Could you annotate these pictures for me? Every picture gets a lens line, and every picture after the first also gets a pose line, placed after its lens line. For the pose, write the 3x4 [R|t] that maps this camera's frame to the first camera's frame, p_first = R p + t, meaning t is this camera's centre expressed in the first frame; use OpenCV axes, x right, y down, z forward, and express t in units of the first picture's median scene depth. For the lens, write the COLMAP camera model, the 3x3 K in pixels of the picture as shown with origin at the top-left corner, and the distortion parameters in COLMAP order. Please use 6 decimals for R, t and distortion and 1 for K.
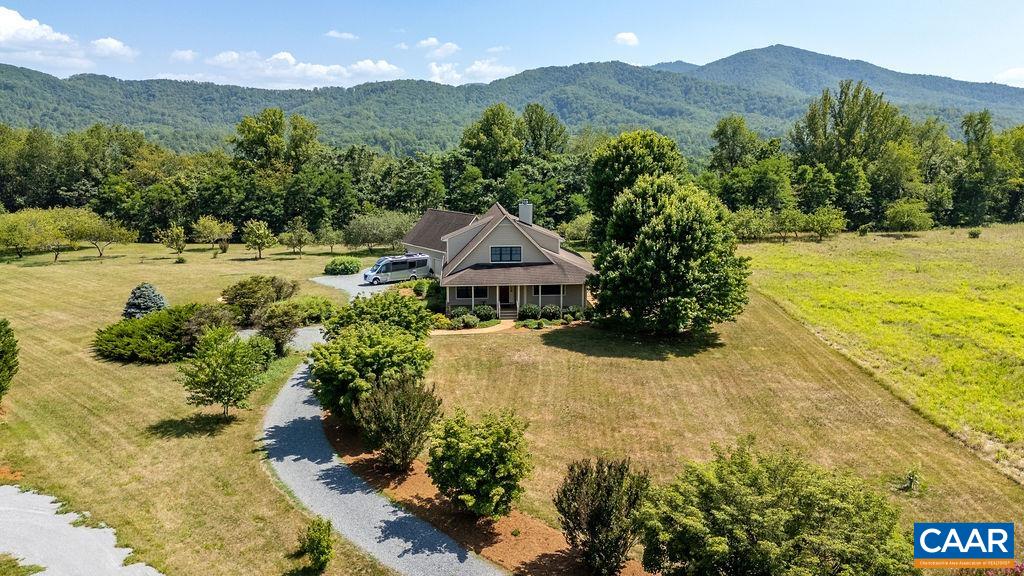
lens RADIAL K [[755.4, 0, 512.0], [0, 755.4, 288.0], [0, 0, 1]] dist [0.077642, -0.092922]
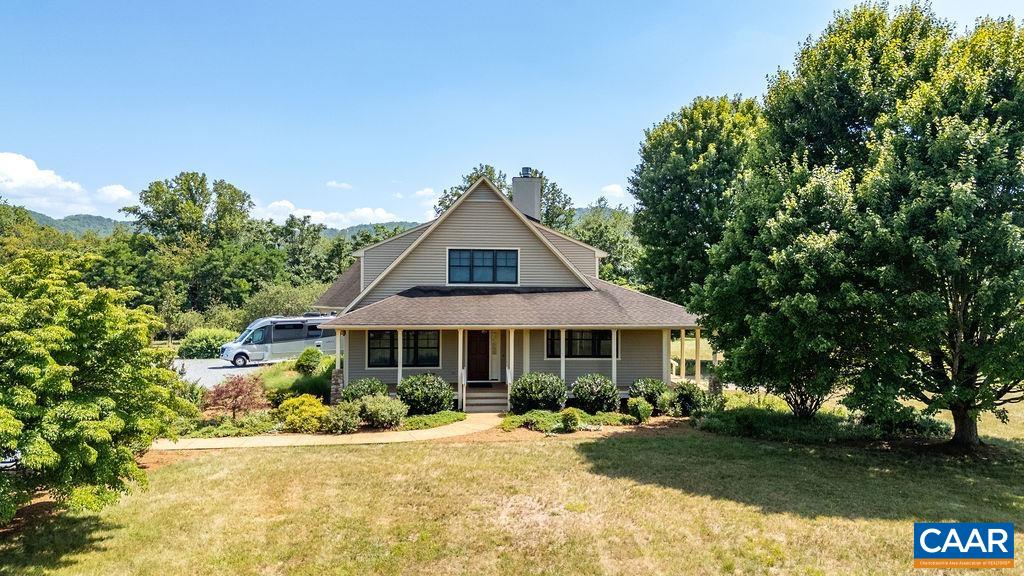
lens RADIAL K [[749.7, 0, 512.0], [0, 749.7, 288.0], [0, 0, 1]] dist [0.080211, -0.088260]
pose [[0.999880, 0.008092, 0.013233, 0.003377], [-0.005475, 0.982346, -0.186991, 0.051035], [-0.014513, 0.186896, 0.982273, 0.595290]]
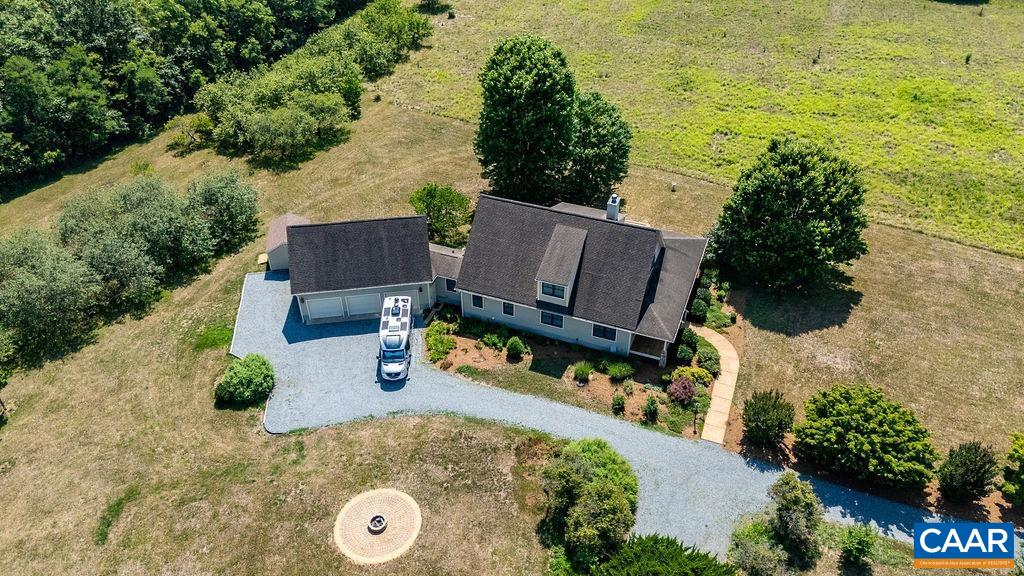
lens RADIAL K [[755.4, 0, 512.0], [0, 755.4, 288.0], [0, 0, 1]] dist [0.077642, -0.092922]
pose [[0.433864, -0.546835, 0.716054, -0.764486], [0.169569, 0.830109, 0.531192, -0.548871], [-0.884878, -0.109045, 0.452881, 0.766462]]
